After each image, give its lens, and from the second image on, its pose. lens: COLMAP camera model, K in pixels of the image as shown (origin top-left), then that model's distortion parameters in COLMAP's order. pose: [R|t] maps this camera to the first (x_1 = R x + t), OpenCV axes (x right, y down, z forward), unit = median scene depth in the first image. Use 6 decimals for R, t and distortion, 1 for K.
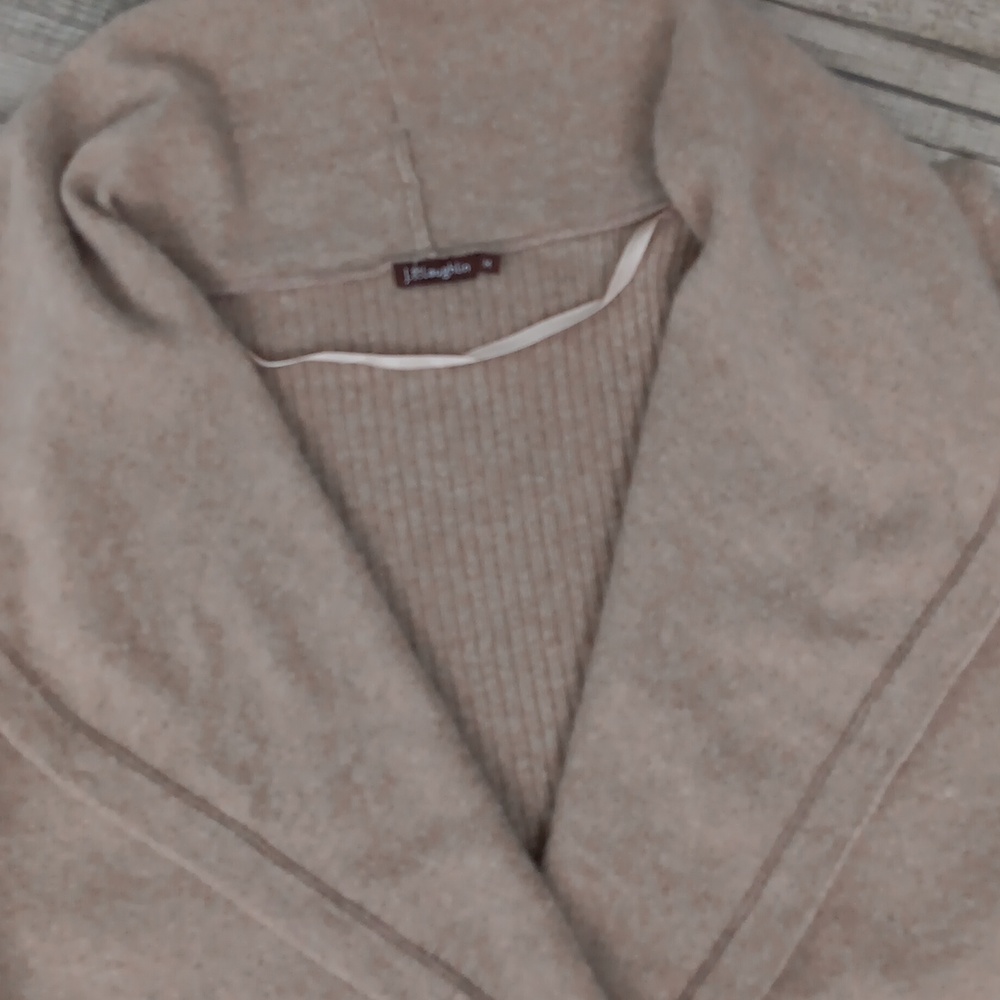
lens RADIAL K [[1727.2, 0, 474.7], [0, 1727.2, 502.3], [0, 0, 1]] dist [0.104542, -0.000923]
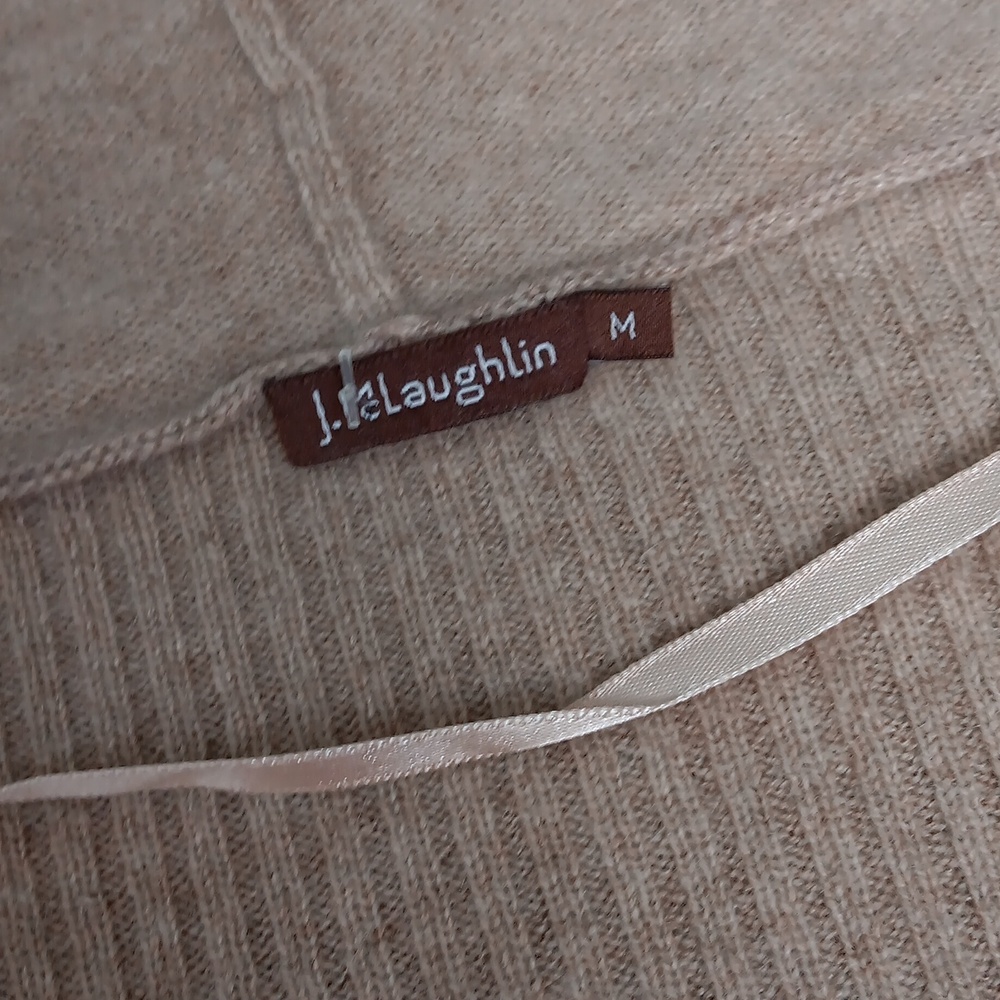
lens RADIAL K [[1727.2, 0, 474.7], [0, 1727.2, 502.3], [0, 0, 1]] dist [0.104542, -0.000923]
pose [[0.988978, -0.143787, 0.035311, -0.029707], [0.146338, 0.985538, -0.085436, -0.098135], [-0.022516, 0.089661, 0.995718, 0.788726]]
